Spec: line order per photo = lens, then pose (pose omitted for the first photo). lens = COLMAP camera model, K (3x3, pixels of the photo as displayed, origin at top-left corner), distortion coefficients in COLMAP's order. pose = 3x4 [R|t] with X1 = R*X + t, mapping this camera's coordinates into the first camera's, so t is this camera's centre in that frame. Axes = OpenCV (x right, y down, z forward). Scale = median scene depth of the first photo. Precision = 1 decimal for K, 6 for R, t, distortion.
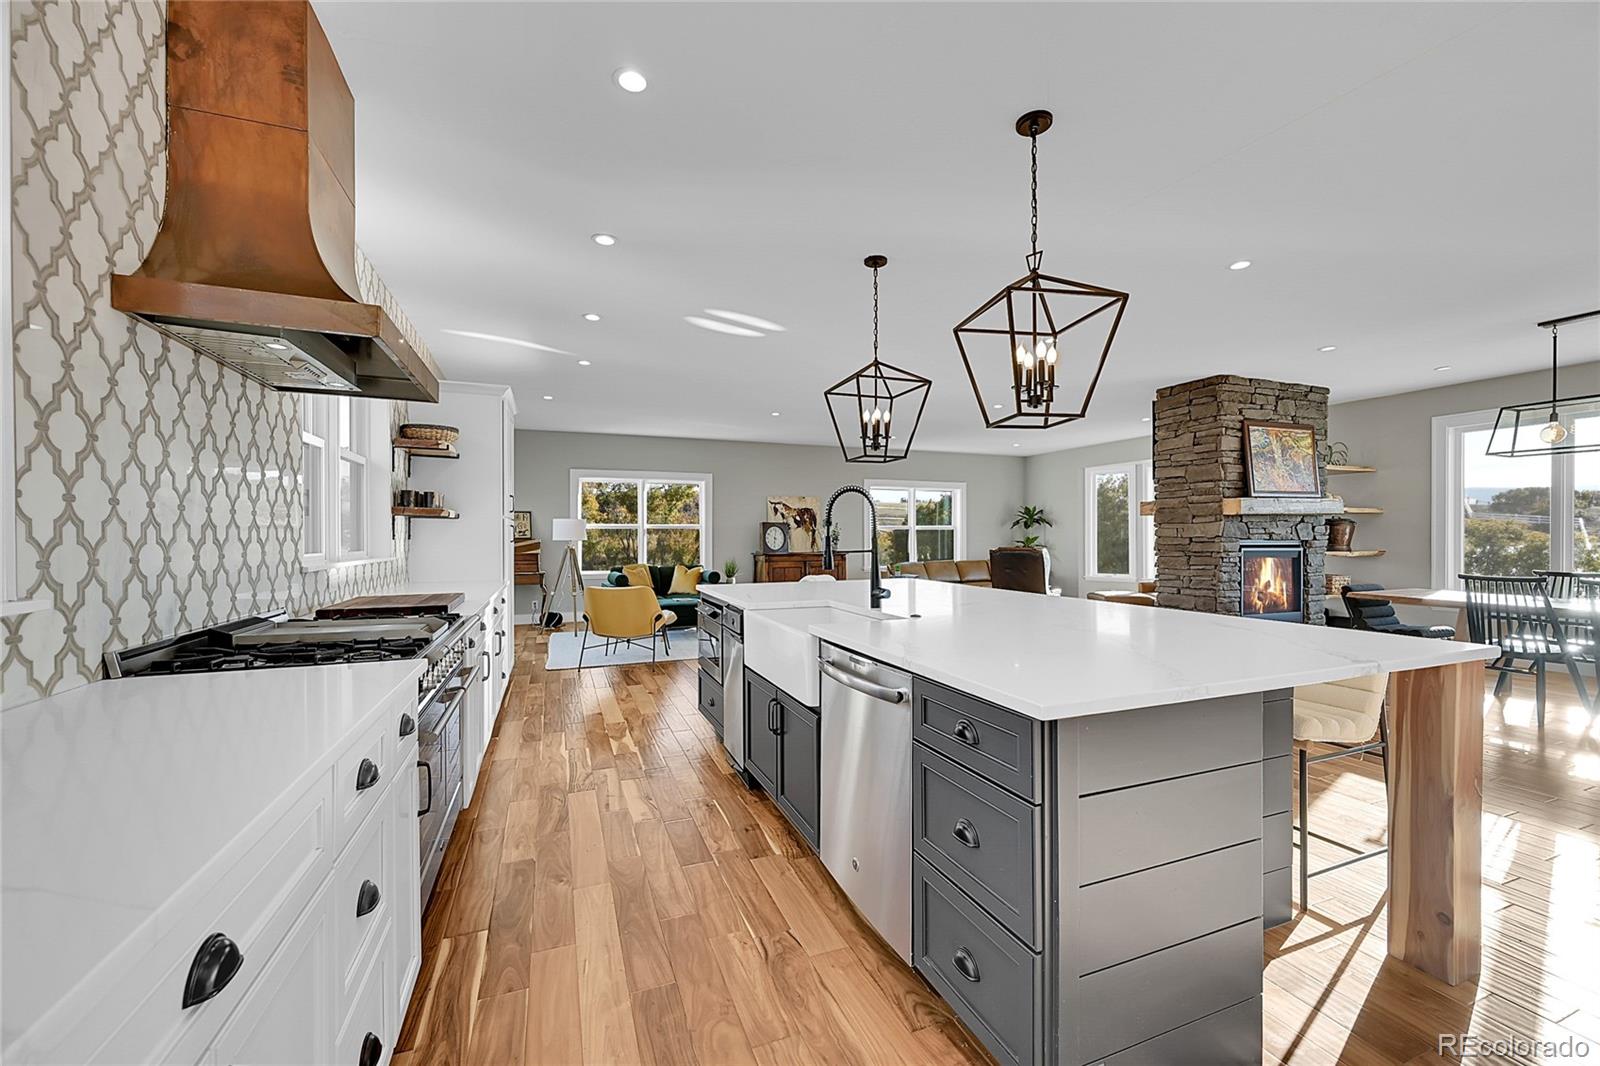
lens RADIAL K [[635.1, 0, 794.2], [0, 635.1, 536.9], [0, 0, 1]] dist [0.013929, -0.000362]
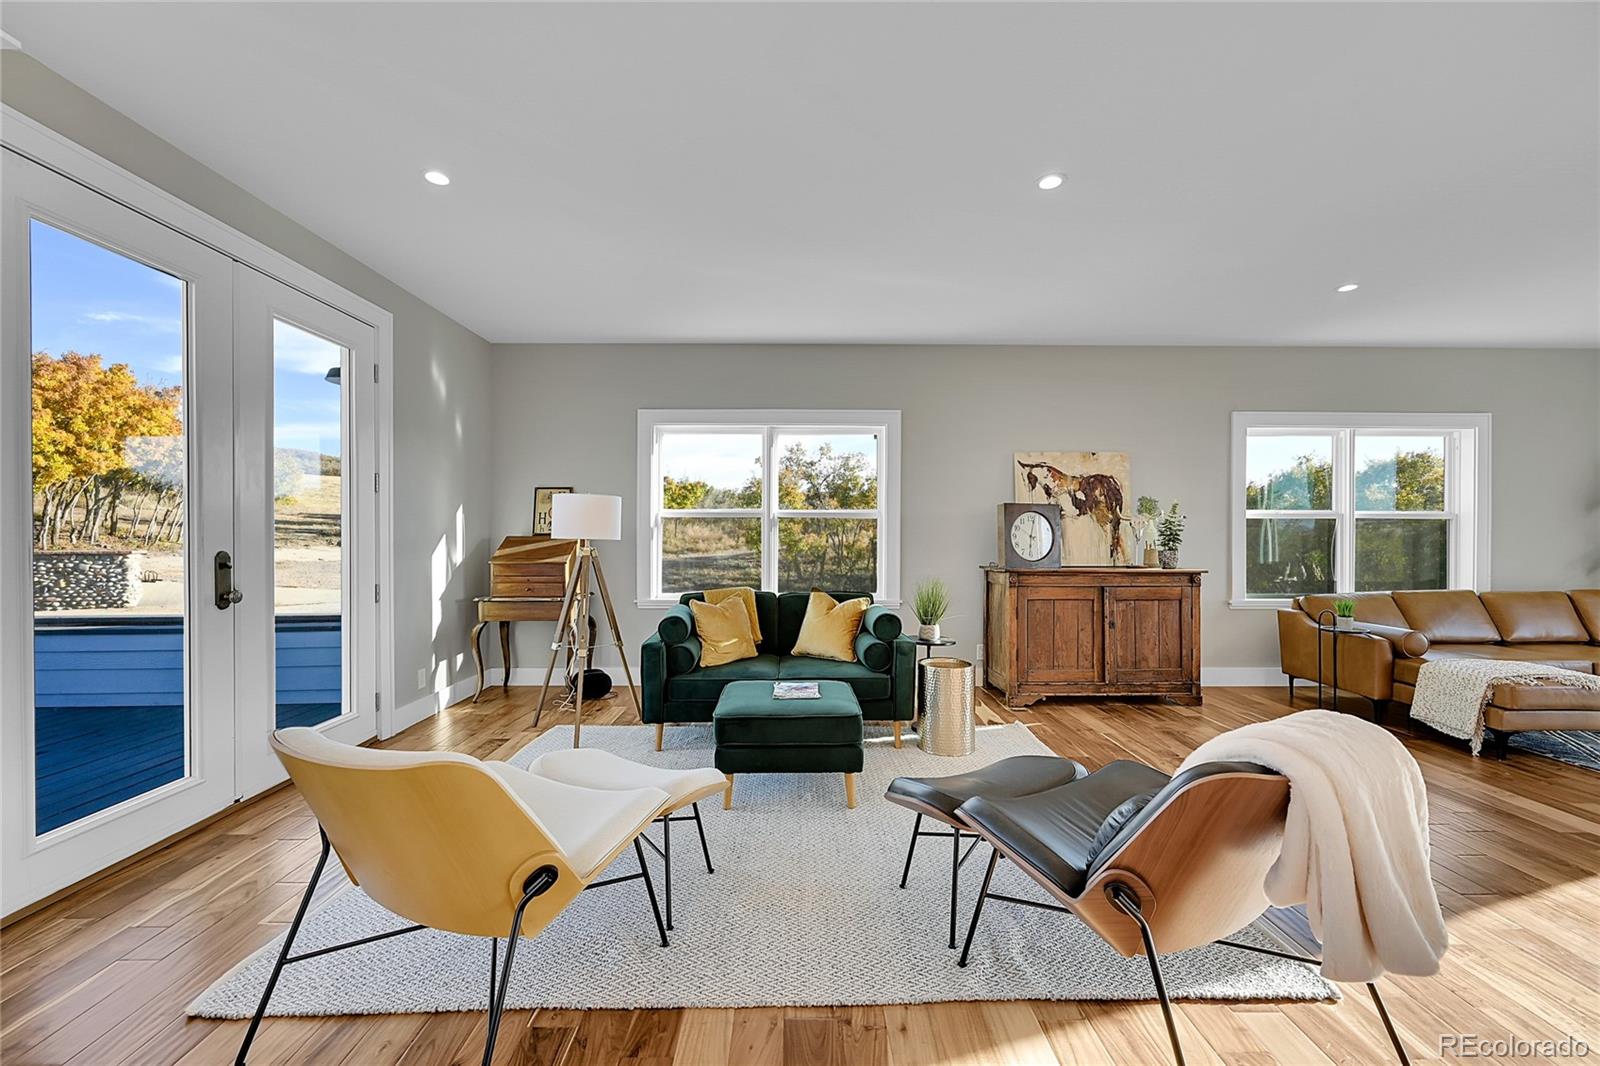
lens RADIAL K [[635.1, 0, 794.2], [0, 635.1, 536.9], [0, 0, 1]] dist [0.013929, -0.000362]
pose [[0.935227, 0.005325, -0.354009, -0.026438], [-0.005042, 0.999986, 0.001722, 0.002589], [0.354013, 0.000175, 0.935240, 0.465640]]
